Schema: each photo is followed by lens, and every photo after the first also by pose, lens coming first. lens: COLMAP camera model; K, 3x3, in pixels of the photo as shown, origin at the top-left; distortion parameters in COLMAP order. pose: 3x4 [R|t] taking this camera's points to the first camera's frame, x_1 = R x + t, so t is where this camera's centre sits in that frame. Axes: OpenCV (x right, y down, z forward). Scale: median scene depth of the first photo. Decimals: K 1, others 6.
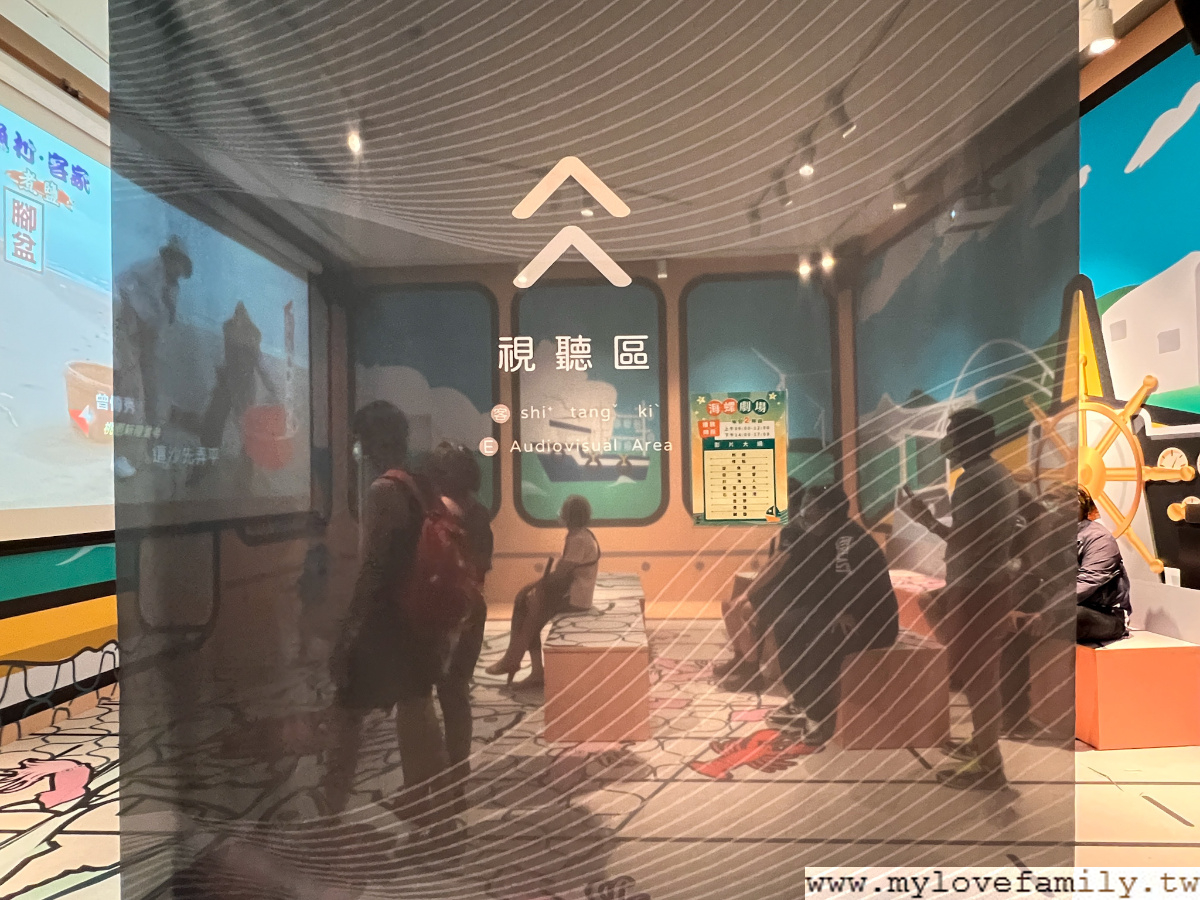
lens RADIAL K [[703.7, 0, 598.6], [0, 703.7, 450.3], [0, 0, 1]] dist [-0.004701, 0.002201]
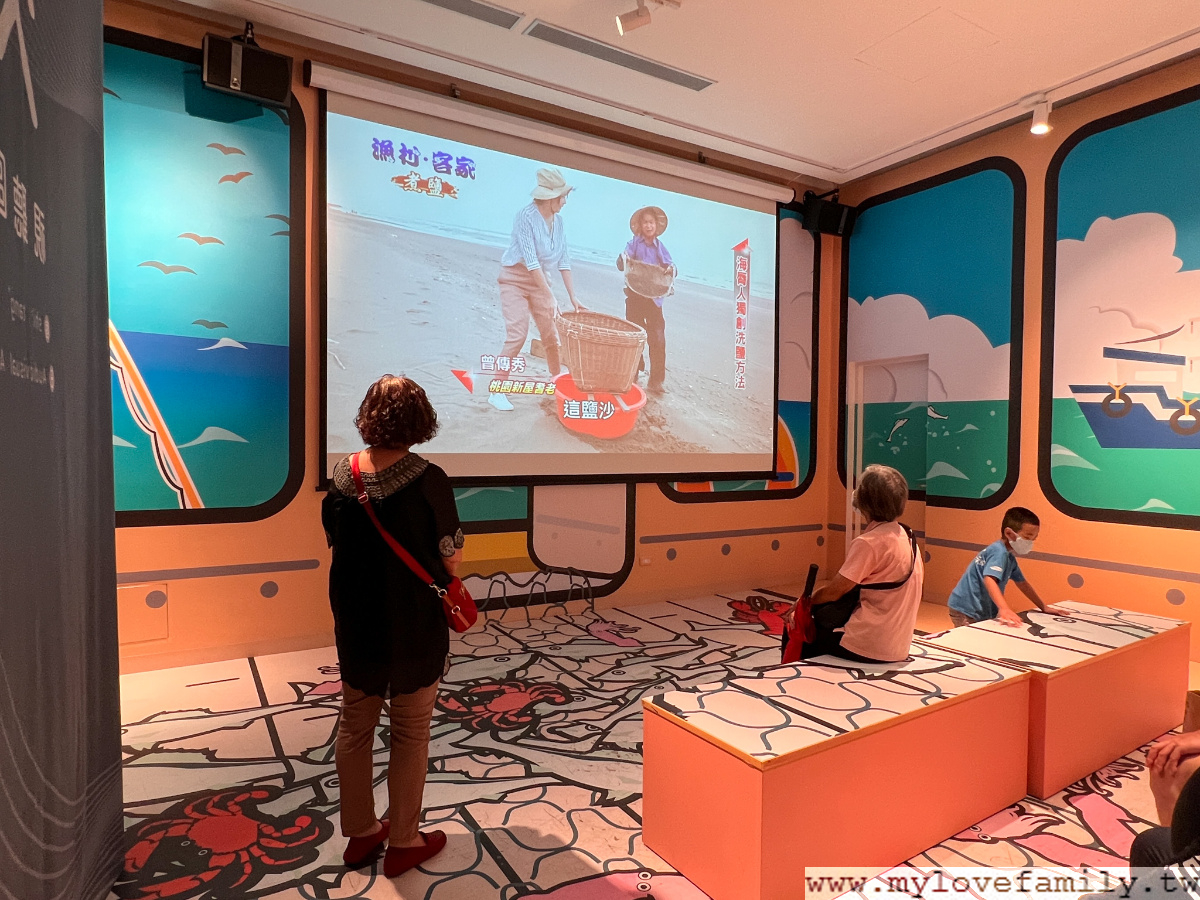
lens RADIAL K [[703.7, 0, 599.6], [0, 703.7, 453.9], [0, 0, 1]] dist [-0.004701, 0.002201]
pose [[0.568819, 0.038459, -0.821563, 0.358212], [0.013416, 0.998339, 0.056023, 0.018343], [0.822353, -0.042889, 0.567359, 0.526901]]
